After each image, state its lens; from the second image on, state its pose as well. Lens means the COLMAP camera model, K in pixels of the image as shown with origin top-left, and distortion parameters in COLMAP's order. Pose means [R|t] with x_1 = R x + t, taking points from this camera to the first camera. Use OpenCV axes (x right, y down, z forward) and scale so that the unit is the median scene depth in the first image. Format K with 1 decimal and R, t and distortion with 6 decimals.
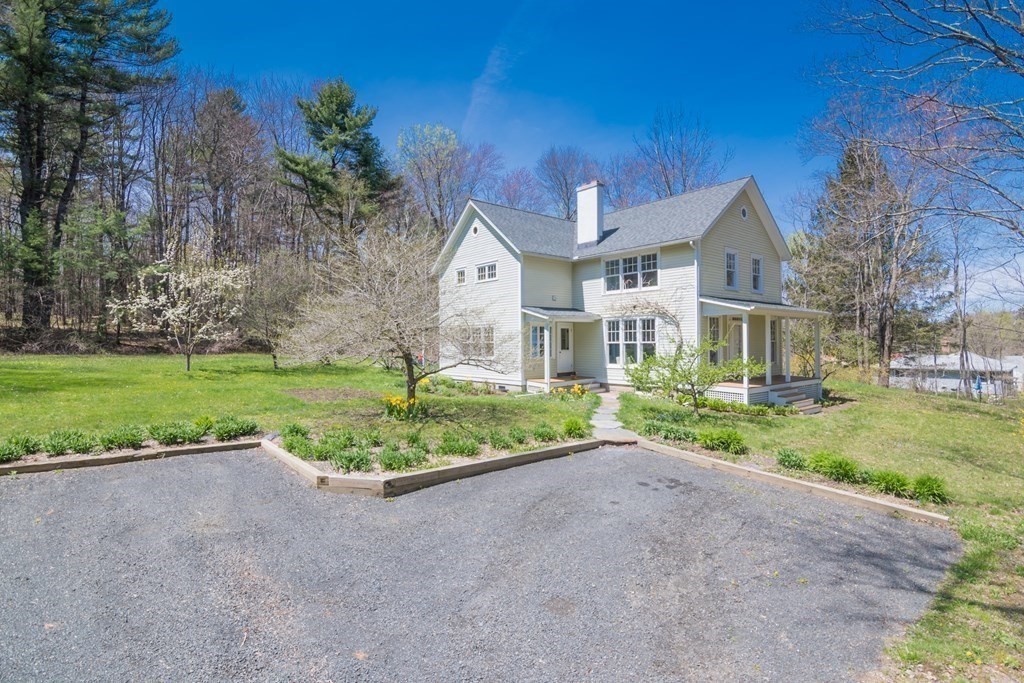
lens RADIAL K [[476.8, 0, 512.0], [0, 476.8, 341.5], [0, 0, 1]] dist [-0.002056, -0.000224]
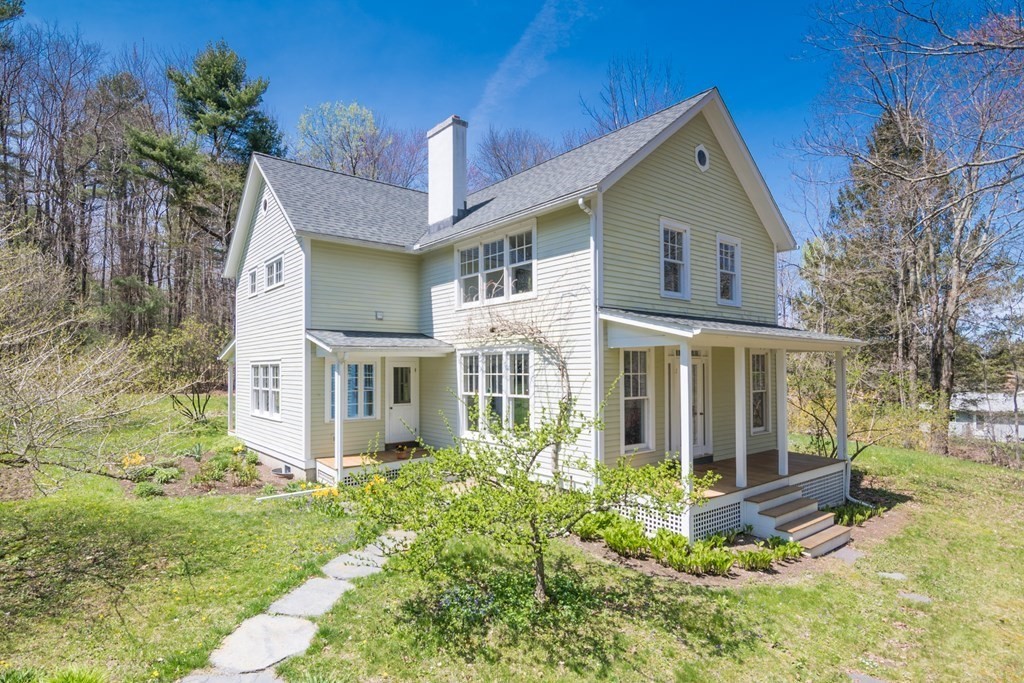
lens RADIAL K [[525.5, 0, 473.2], [0, 525.5, 362.6], [0, 0, 1]] dist [-0.002254, -0.001339]
pose [[0.999222, 0.002770, -0.039339, 0.235538], [-0.003244, 0.999923, -0.011983, -0.026578], [0.039303, 0.012101, 0.999154, 0.369510]]
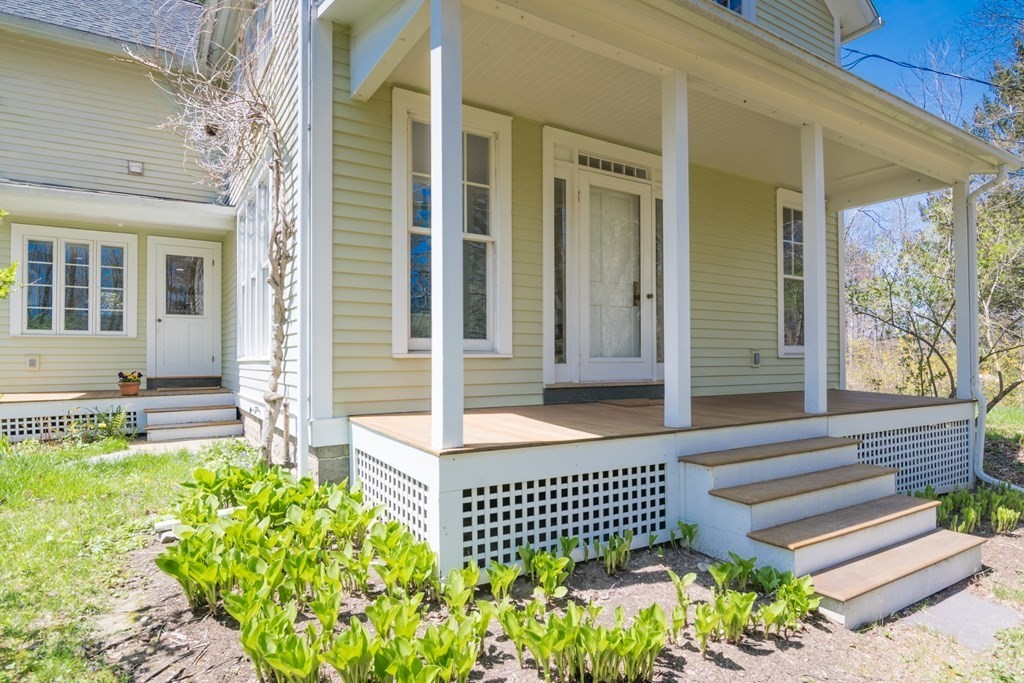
lens RADIAL K [[568.3, 0, 512.0], [0, 568.3, 341.5], [0, 0, 1]] dist [-0.002242, -0.000576]
pose [[0.992565, -0.005053, -0.121609, 0.419886], [0.001541, 0.999579, -0.028958, 0.052570], [0.121704, 0.028556, 0.992156, 0.640047]]
